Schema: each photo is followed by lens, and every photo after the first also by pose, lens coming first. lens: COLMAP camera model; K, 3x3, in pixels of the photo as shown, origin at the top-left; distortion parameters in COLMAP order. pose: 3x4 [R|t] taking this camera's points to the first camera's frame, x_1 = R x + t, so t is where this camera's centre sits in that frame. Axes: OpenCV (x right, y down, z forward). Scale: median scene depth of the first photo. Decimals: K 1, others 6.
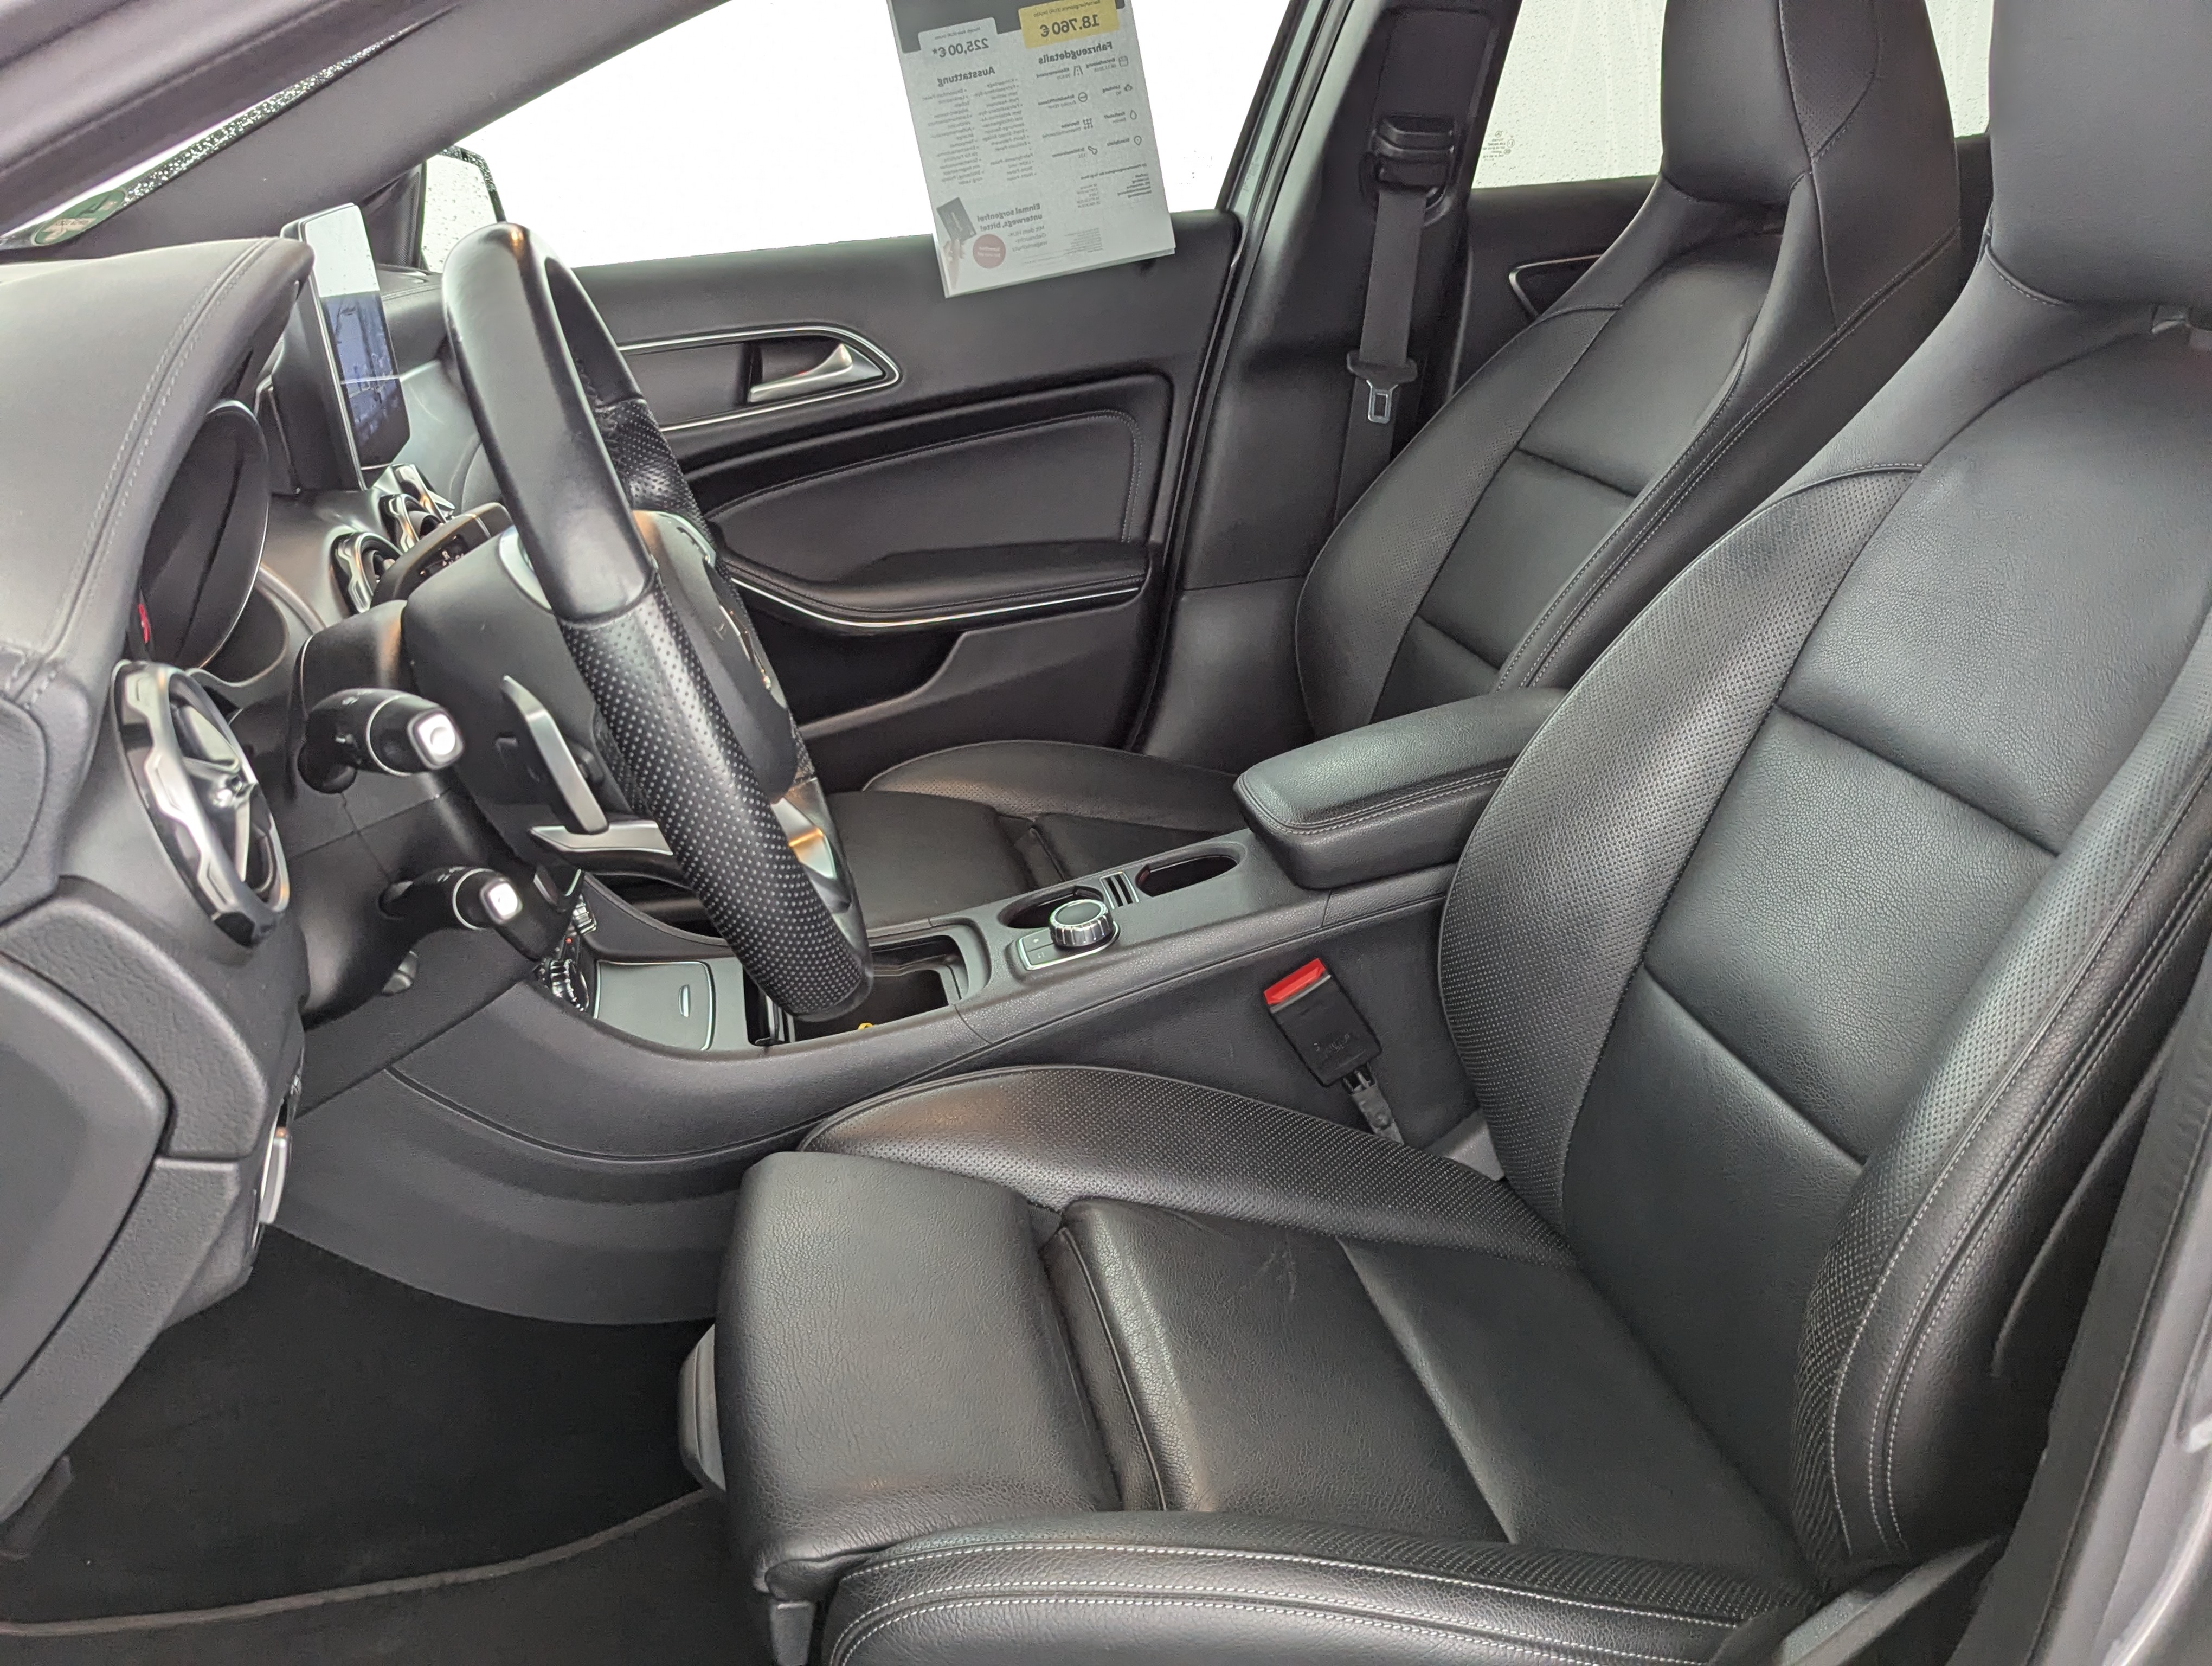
lens RADIAL K [[2036.3, 0, 1105.0], [0, 2036.3, 835.8], [0, 0, 1]] dist [0.038688, 0.000000]
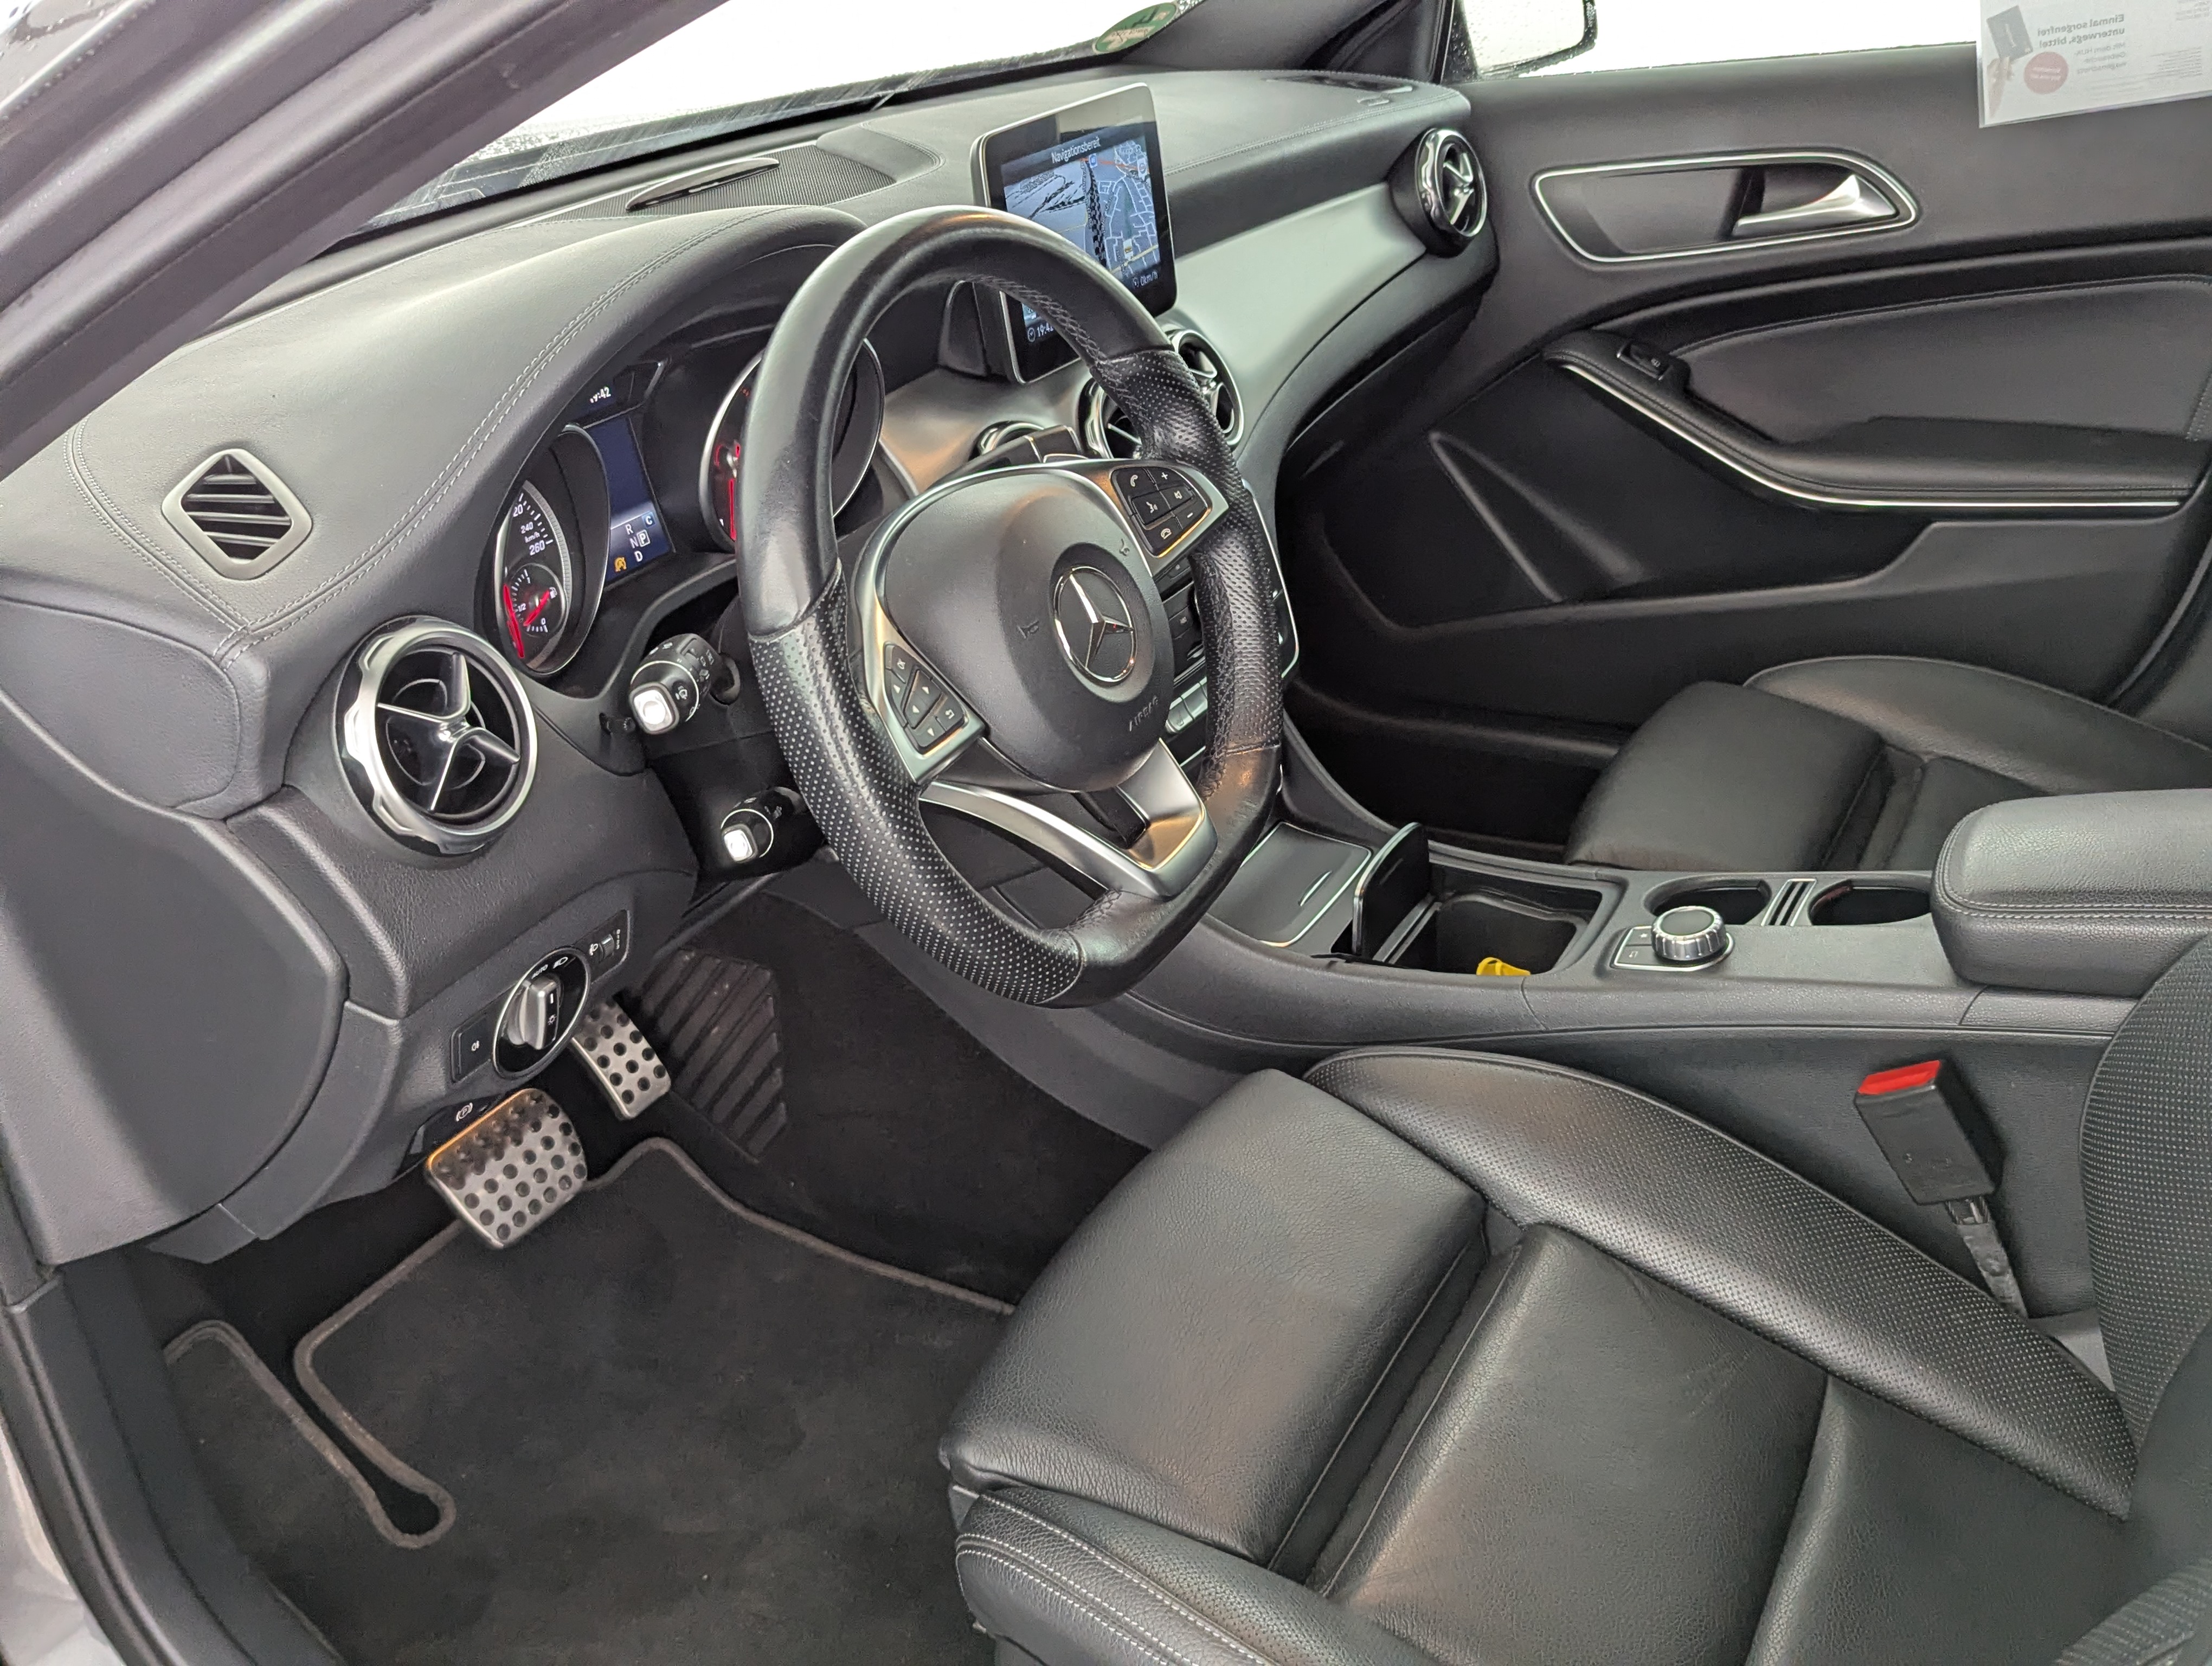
lens RADIAL K [[2036.3, 0, 1101.4], [0, 2036.3, 837.1], [0, 0, 1]] dist [0.038688, 0.000000]
pose [[0.755317, 0.271124, -0.596647, 0.232849], [-0.169350, 0.960237, 0.221957, -0.112244], [0.633101, -0.066606, 0.771198, 0.105386]]
